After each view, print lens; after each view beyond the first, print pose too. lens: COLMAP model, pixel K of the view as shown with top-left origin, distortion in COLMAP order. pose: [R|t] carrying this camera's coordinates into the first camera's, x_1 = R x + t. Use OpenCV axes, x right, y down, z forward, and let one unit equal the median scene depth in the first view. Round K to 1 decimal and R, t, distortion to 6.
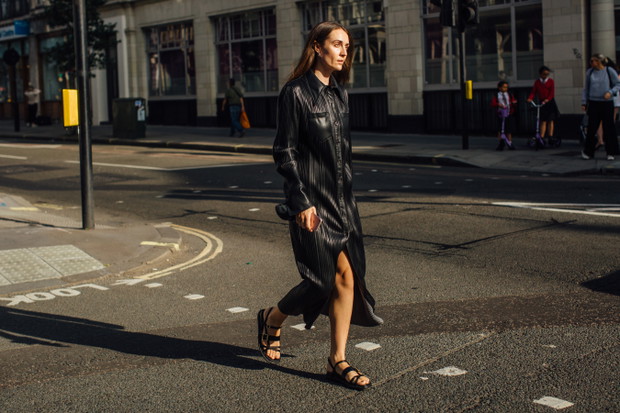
lens RADIAL K [[1004.0, 0, 311.0], [0, 1004.0, 204.0], [0, 0, 1]] dist [-0.145964, 0.000000]
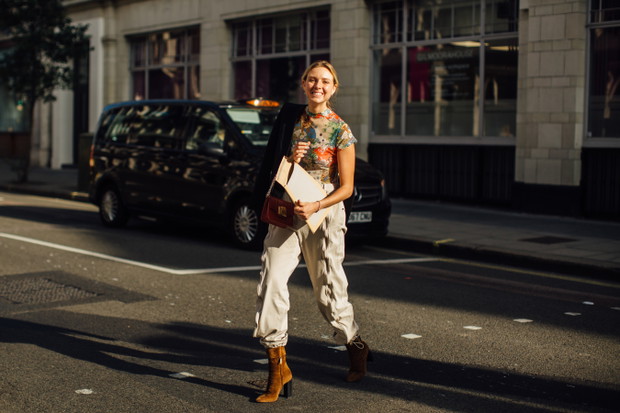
lens RADIAL K [[1004.0, 0, 309.2], [0, 1004.0, 209.0], [0, 0, 1]] dist [-0.145964, 0.000000]
pose [[0.998643, 0.047284, 0.021832, -0.055800], [-0.046504, 0.998307, -0.034947, -0.038905], [-0.023447, 0.033884, 0.999151, 0.334580]]
